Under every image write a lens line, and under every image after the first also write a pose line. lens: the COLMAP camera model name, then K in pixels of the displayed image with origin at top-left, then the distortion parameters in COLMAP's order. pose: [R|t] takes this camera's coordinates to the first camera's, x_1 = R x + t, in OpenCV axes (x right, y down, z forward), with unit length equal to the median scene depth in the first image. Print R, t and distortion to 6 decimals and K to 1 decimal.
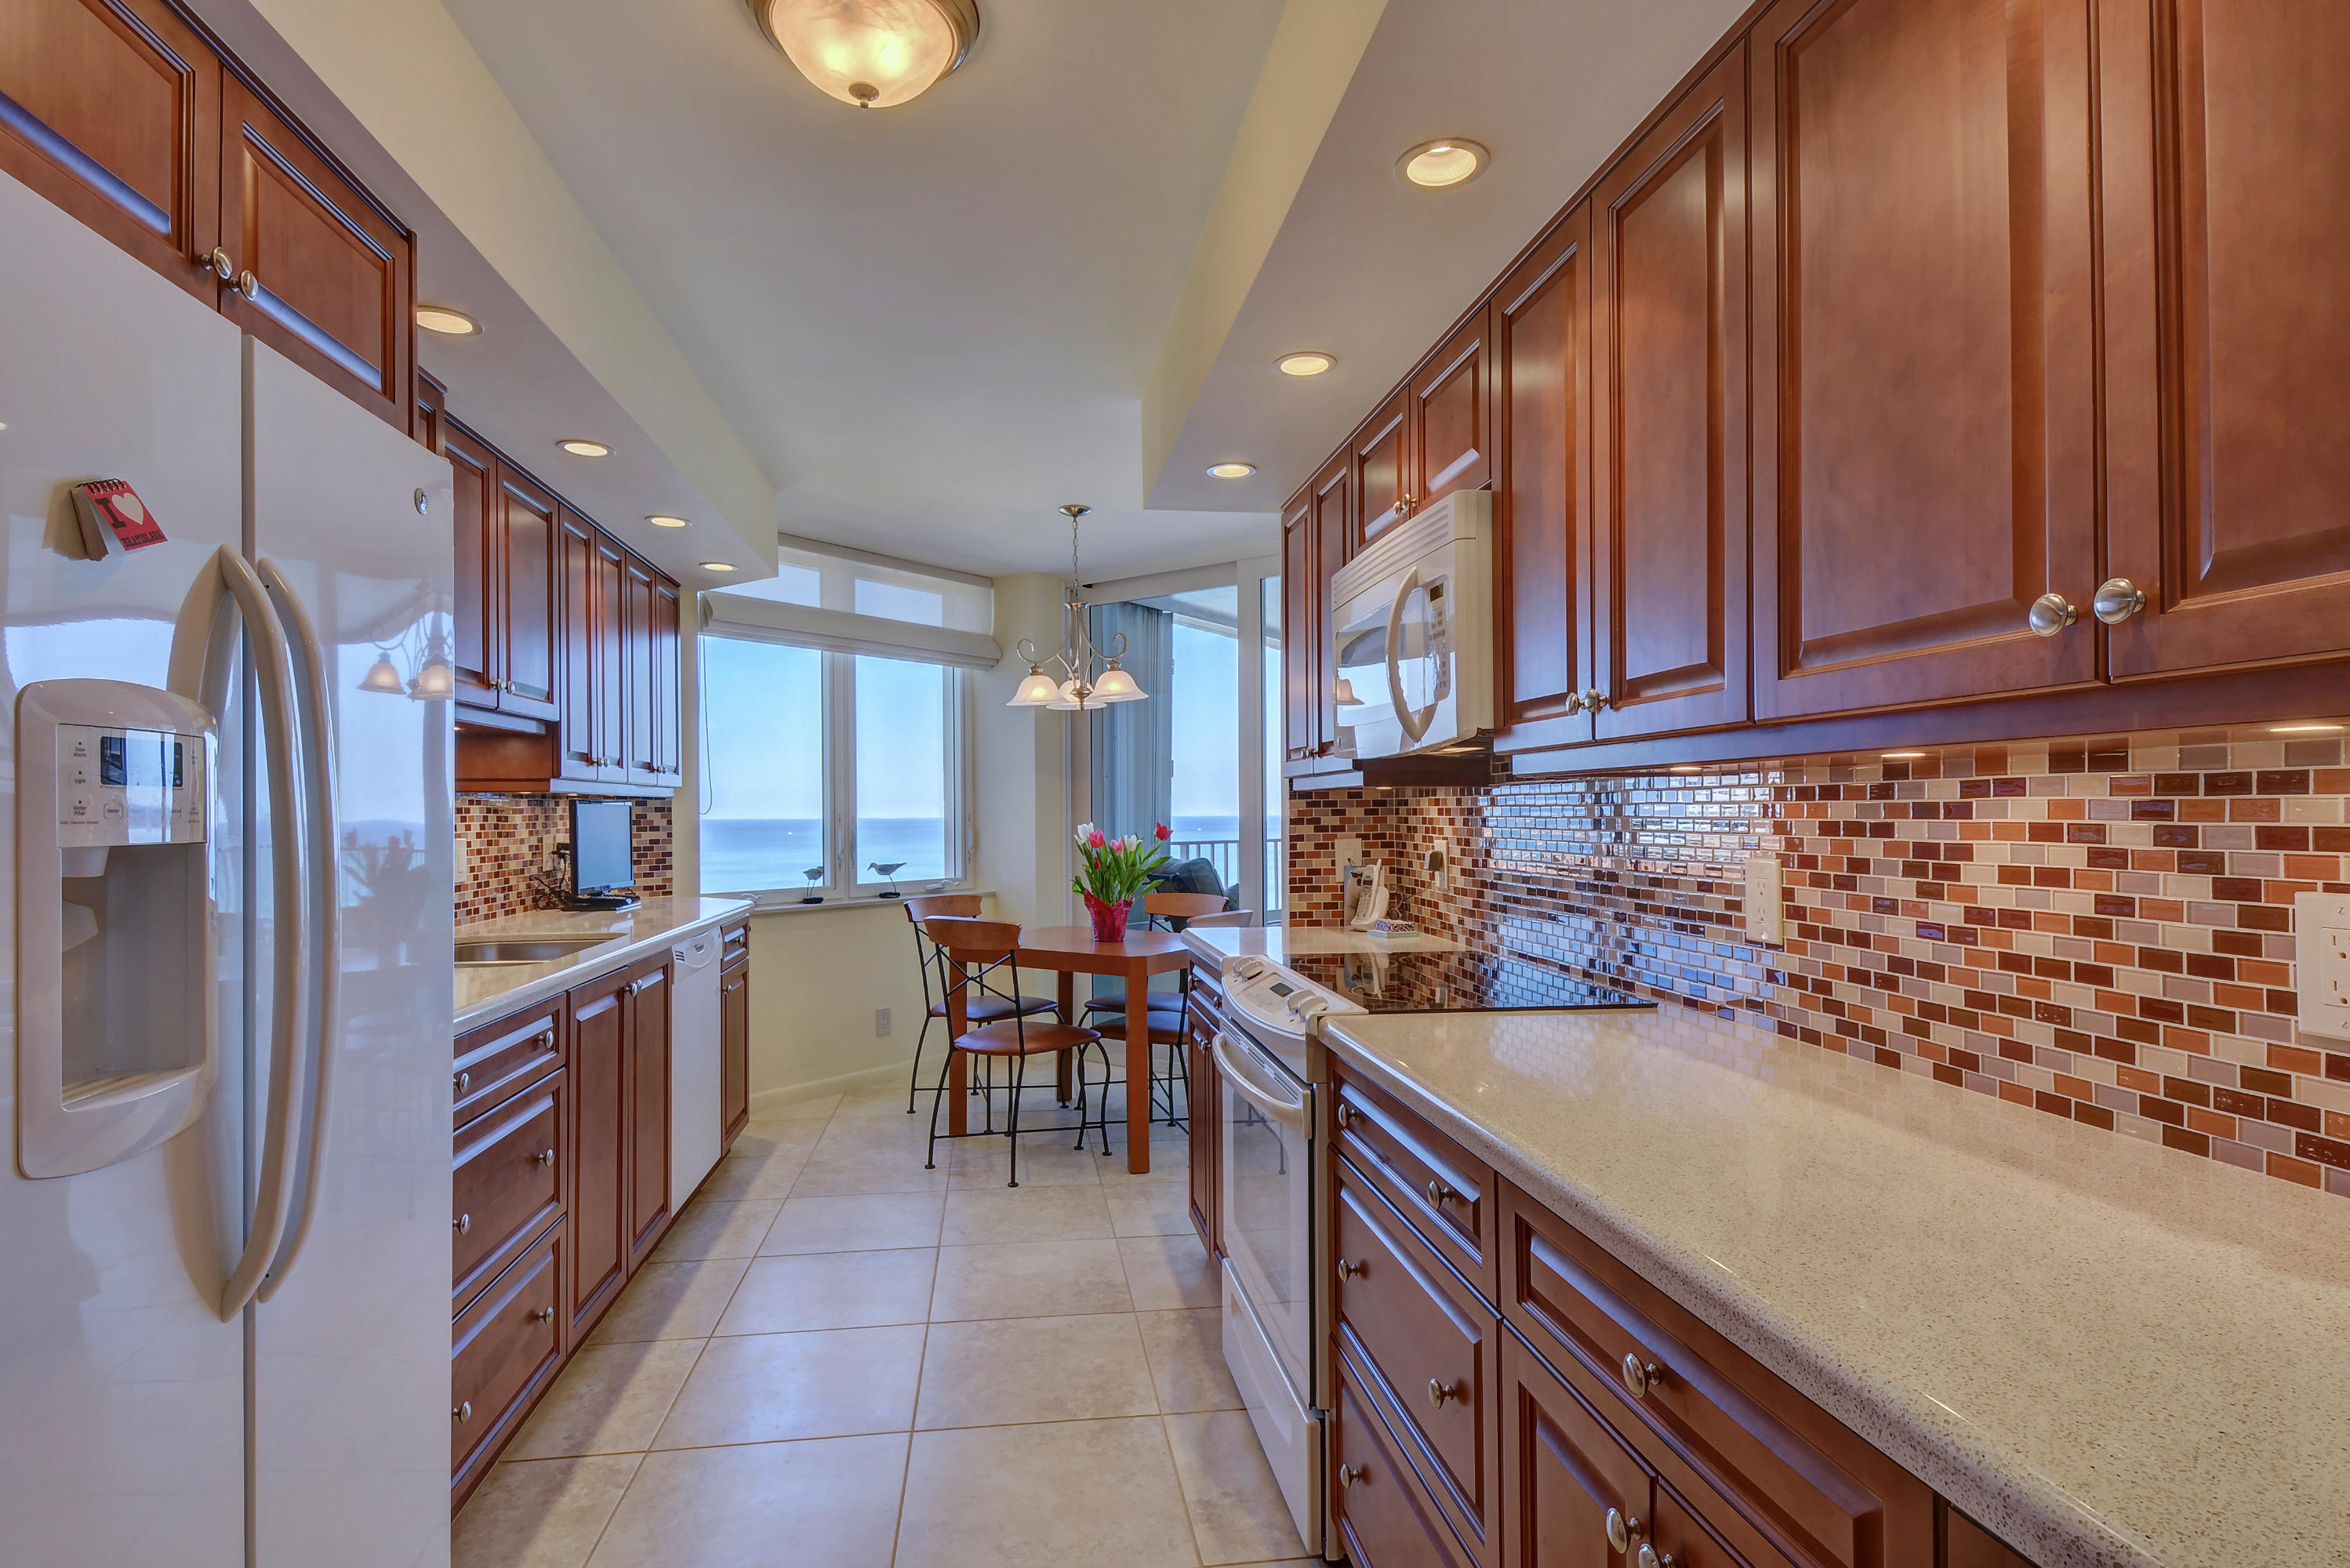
lens RADIAL K [[1196.6, 0, 1175.1], [0, 1196.6, 801.4], [0, 0, 1]] dist [0.013501, -0.017014]
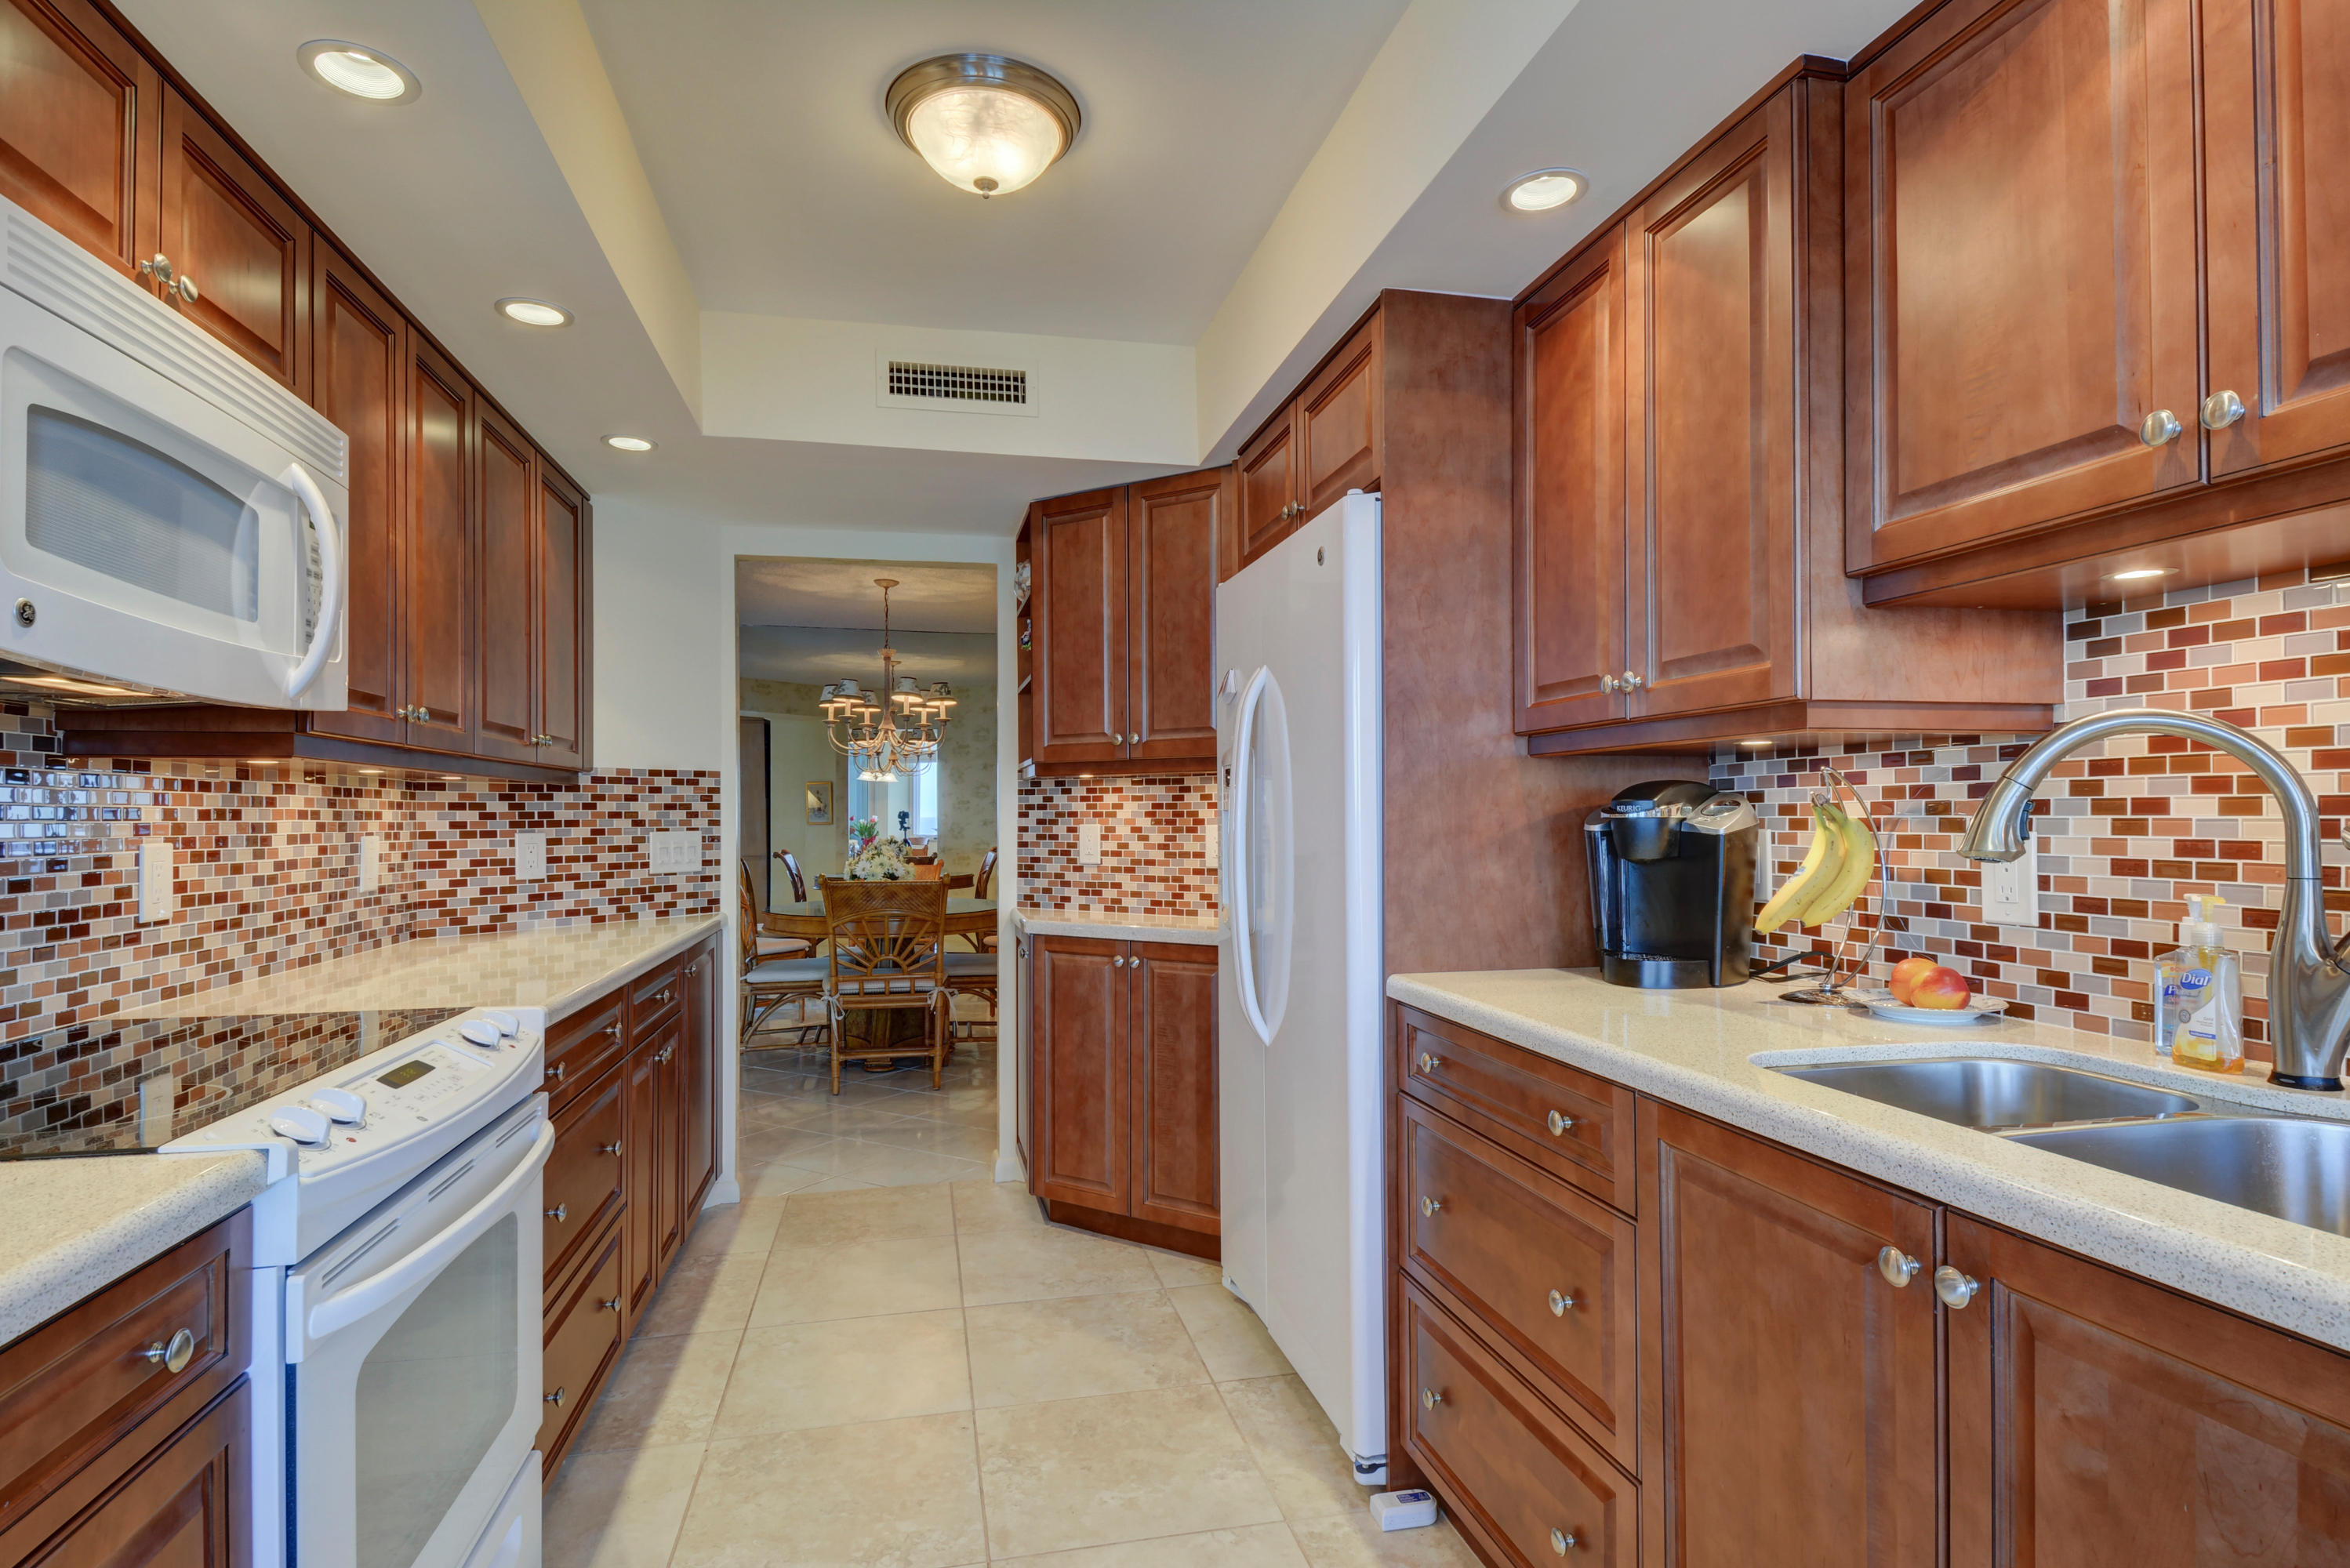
lens RADIAL K [[1196.6, 0, 1175.0], [0, 1196.6, 799.2], [0, 0, 1]] dist [0.013501, -0.017014]
pose [[-0.997708, 0.005559, -0.067442, -0.390528], [0.007109, 0.999716, -0.022765, 0.043084], [0.067297, -0.023192, -0.997463, 2.363714]]
